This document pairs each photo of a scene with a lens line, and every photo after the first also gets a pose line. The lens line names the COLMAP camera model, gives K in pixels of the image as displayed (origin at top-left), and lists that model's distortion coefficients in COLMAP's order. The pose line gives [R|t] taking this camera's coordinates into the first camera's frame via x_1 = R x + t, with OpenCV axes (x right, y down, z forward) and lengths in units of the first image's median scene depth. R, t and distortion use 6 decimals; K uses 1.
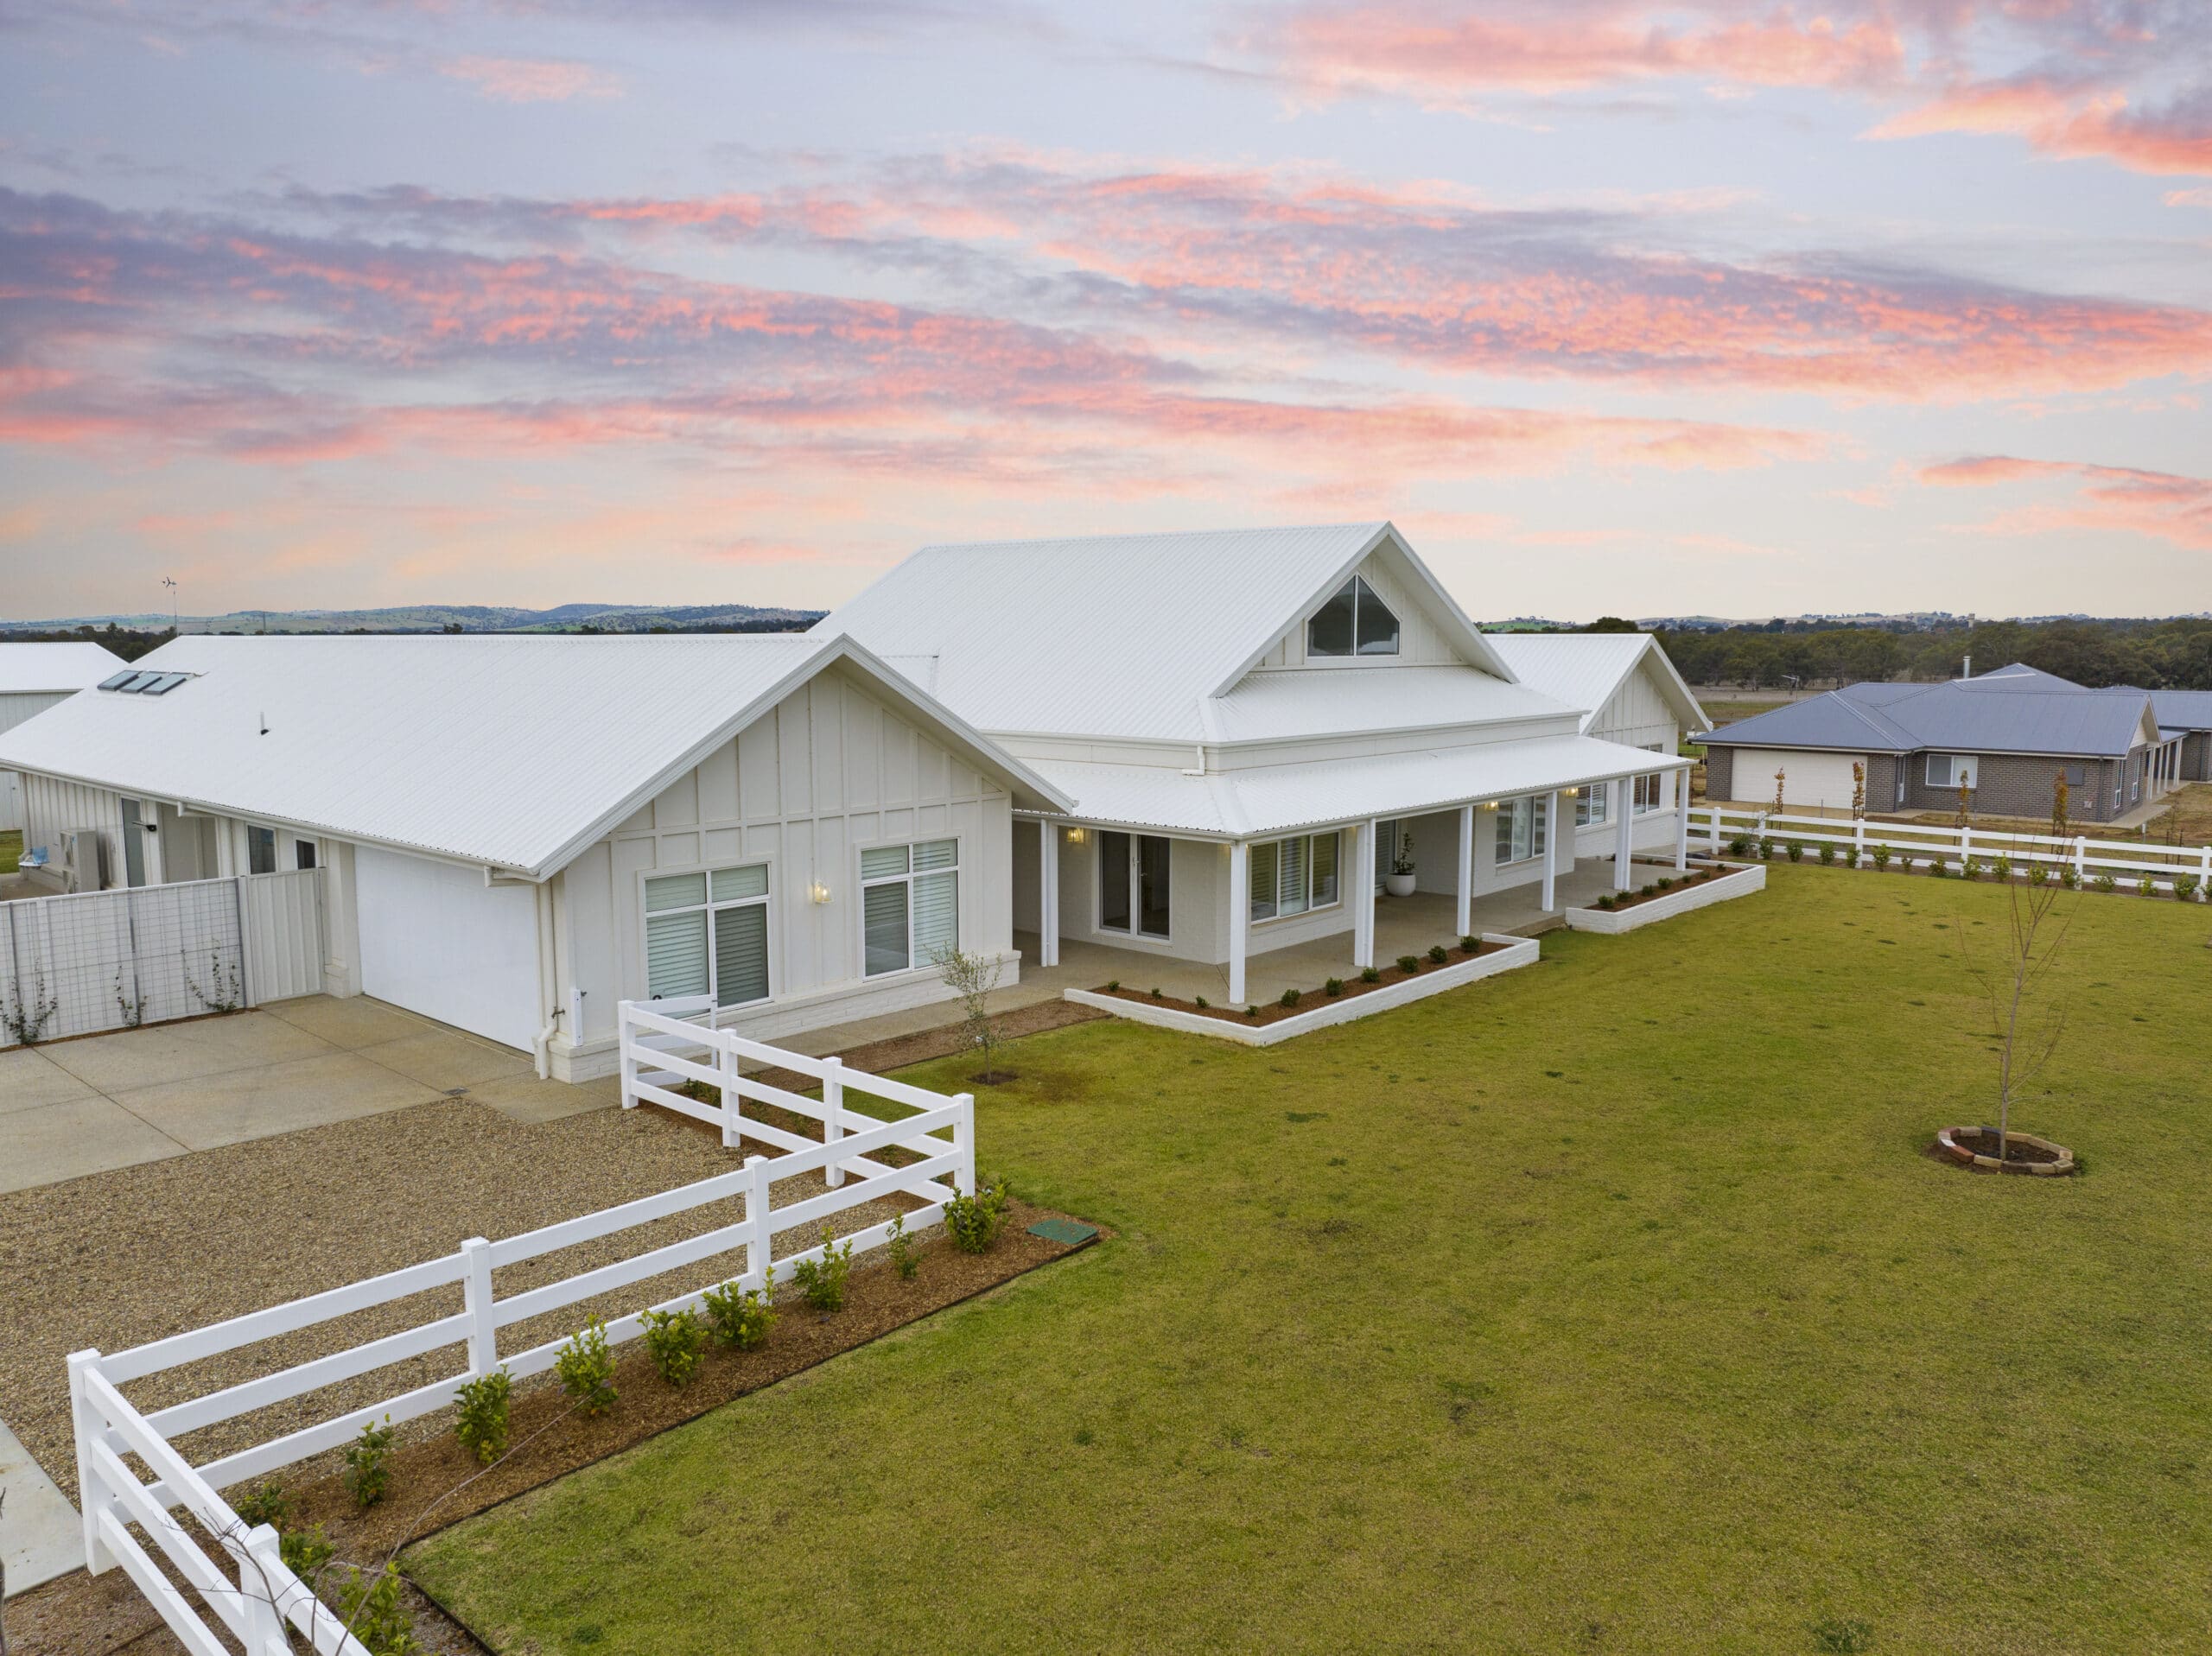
lens RADIAL K [[1556.4, 0, 1106.0], [0, 1556.4, 828.0], [0, 0, 1]] dist [-0.037870, -0.001015]
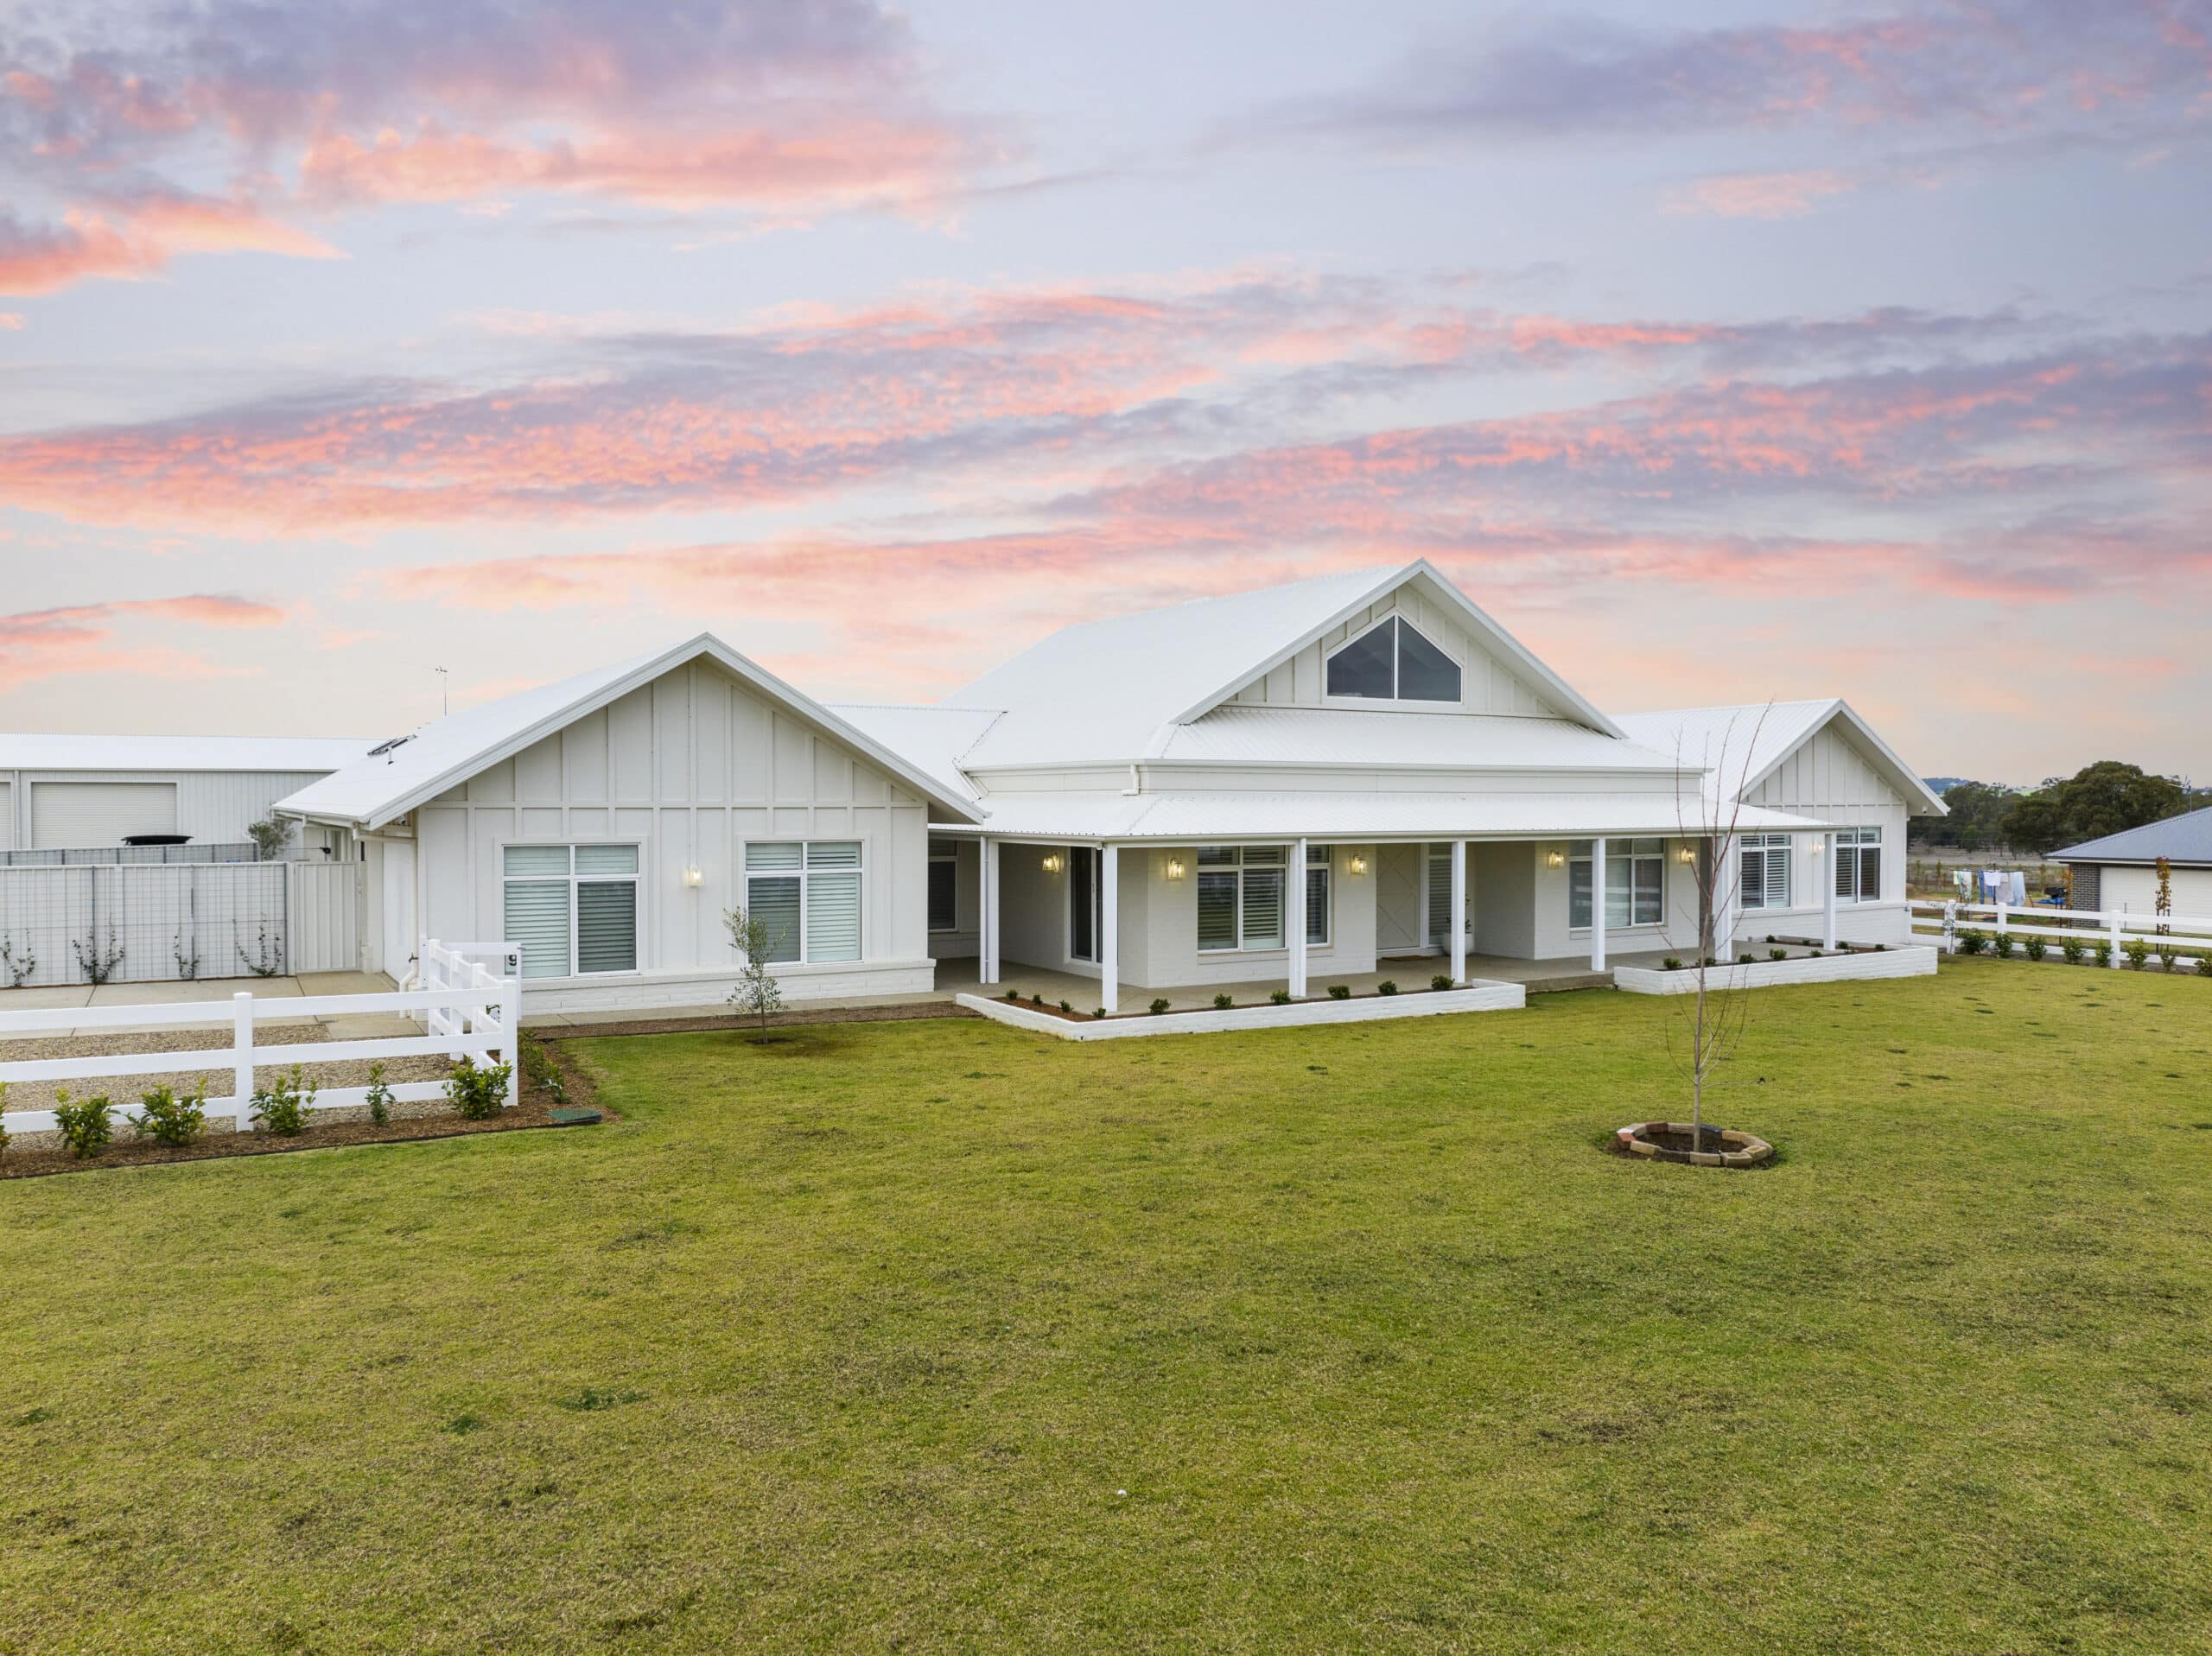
lens RADIAL K [[1554.1, 0, 1087.8], [0, 1554.1, 851.0], [0, 0, 1]] dist [-0.034168, -0.003116]
pose [[0.951275, 0.012107, -0.308105, 0.387702], [-0.040397, 0.995510, -0.085606, 0.100660], [0.305685, 0.093882, 0.947493, 0.068760]]
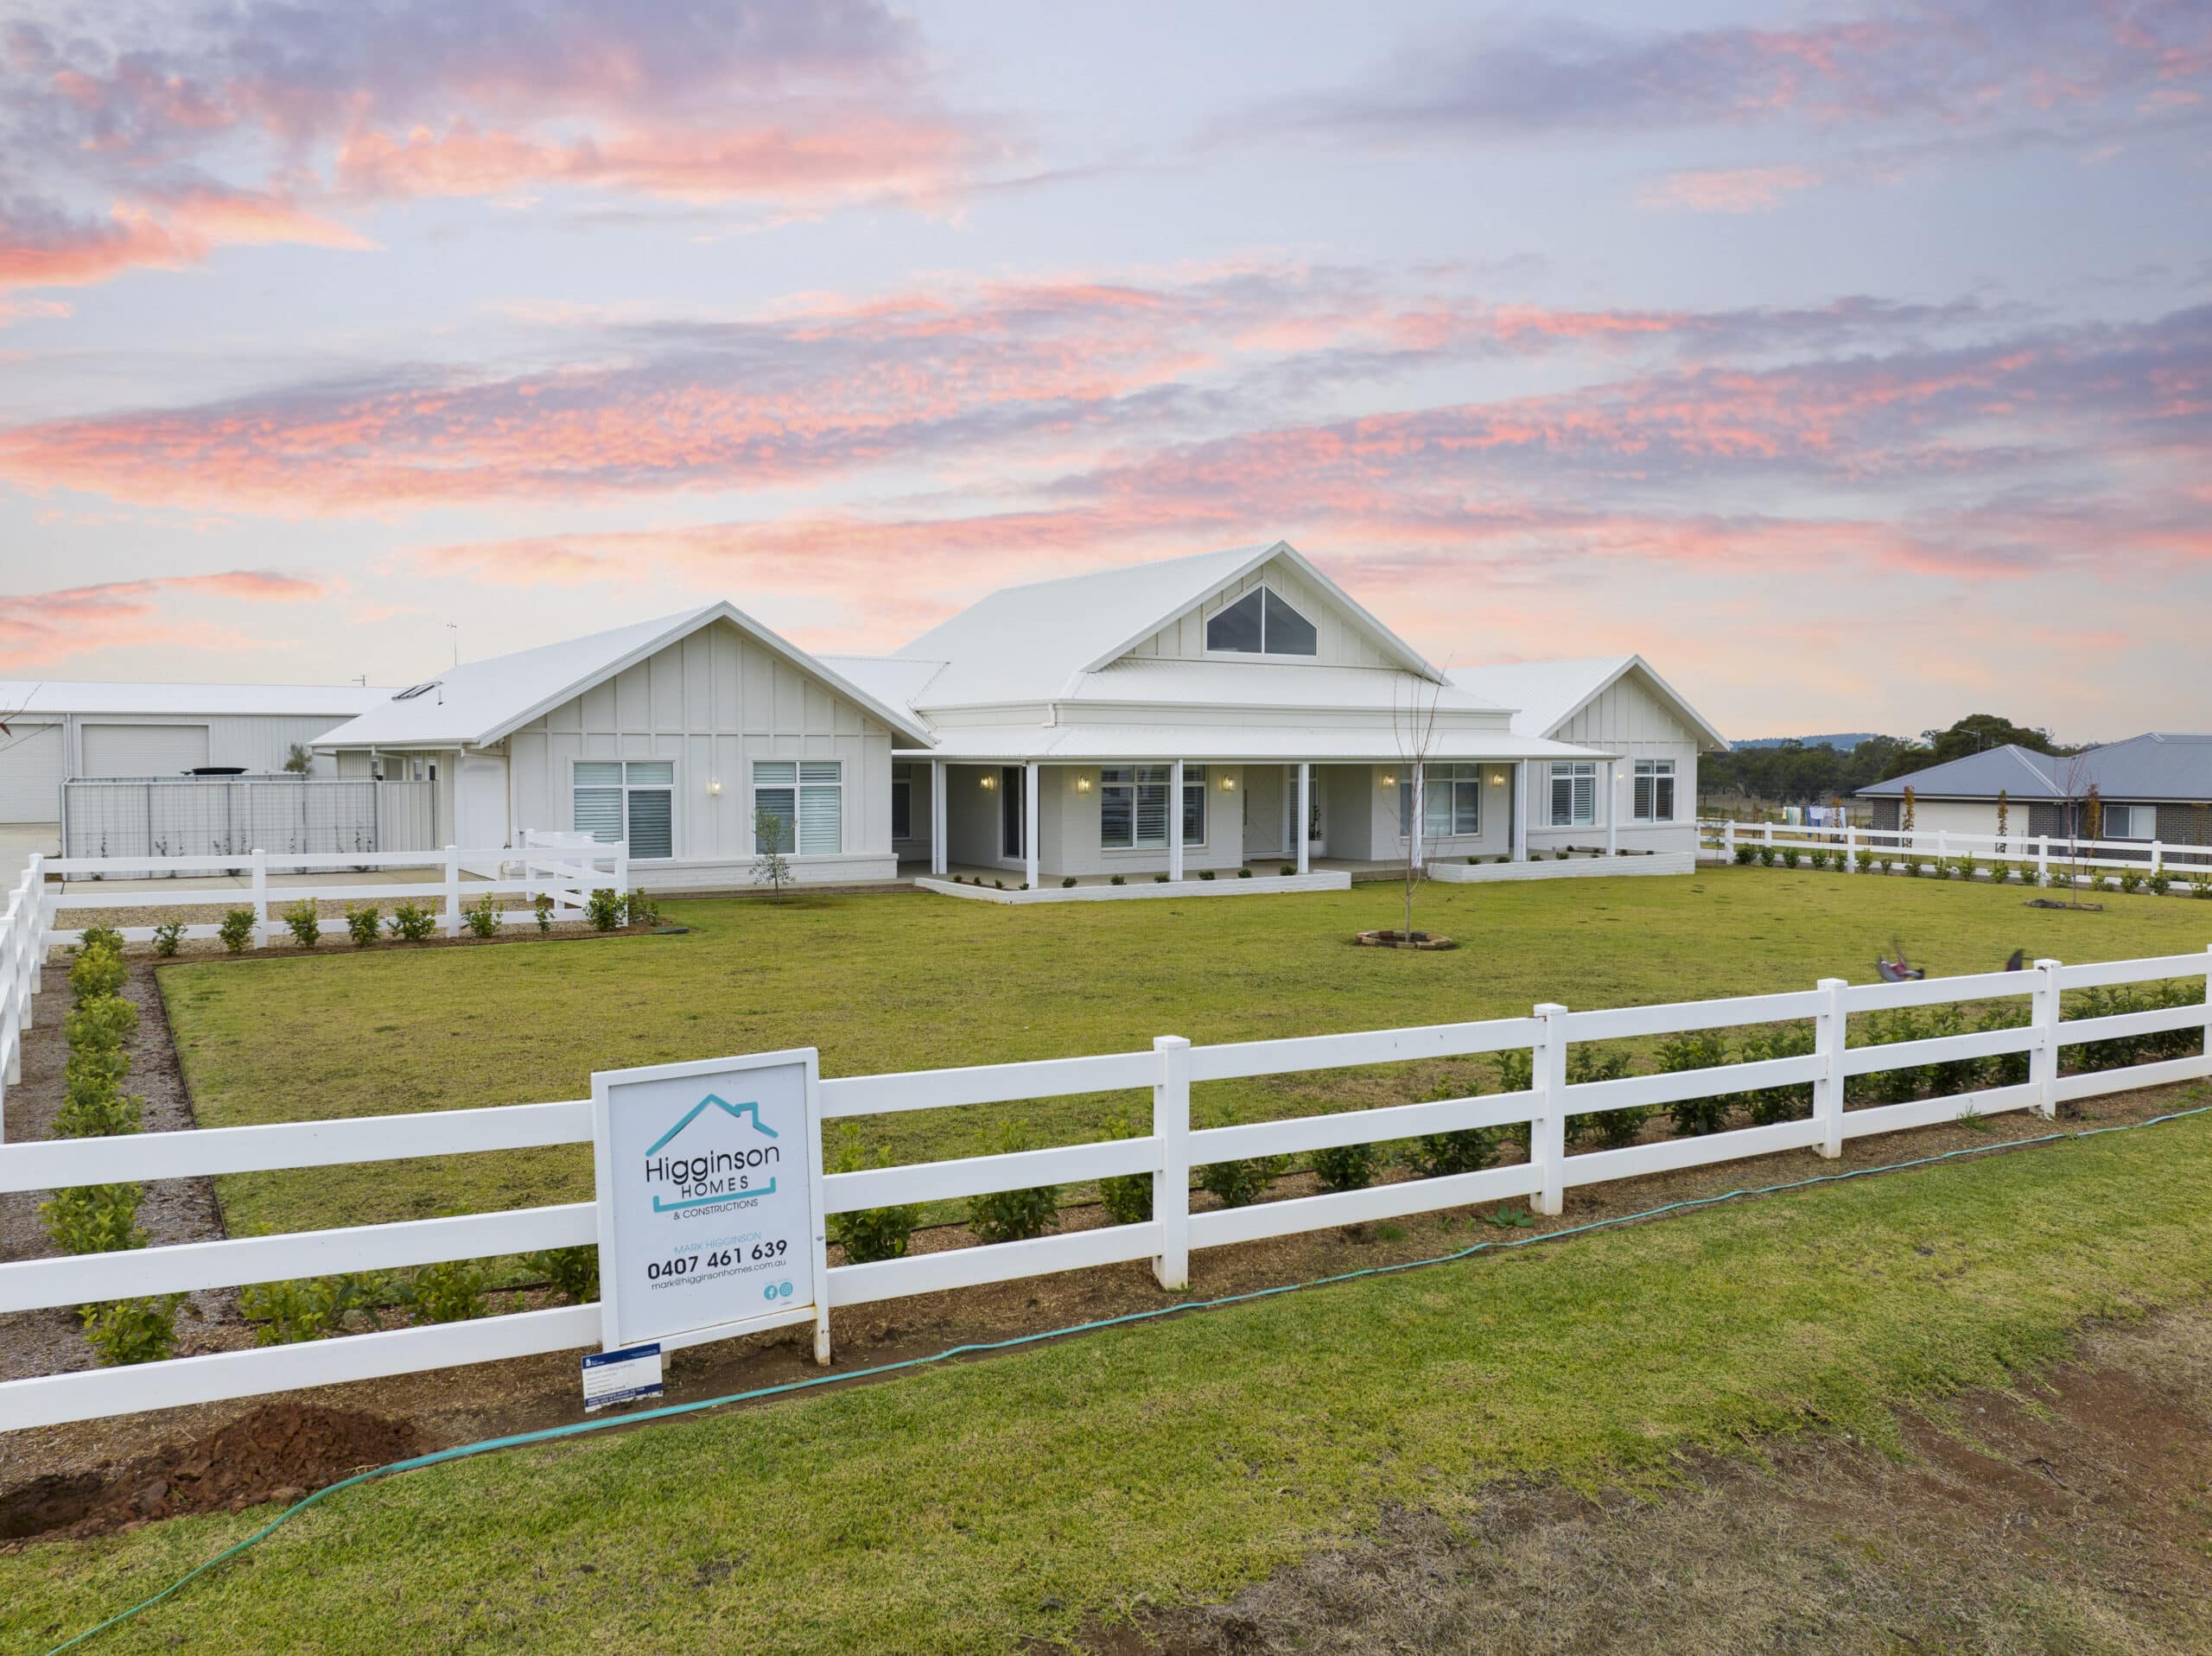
lens RADIAL K [[1556.4, 0, 1106.0], [0, 1556.4, 828.0], [0, 0, 1]] dist [-0.037870, -0.001015]
pose [[0.951294, 0.012347, -0.308037, 0.570121], [-0.040435, 0.995563, -0.084969, 0.177679], [0.305621, 0.093286, 0.947573, -0.219661]]
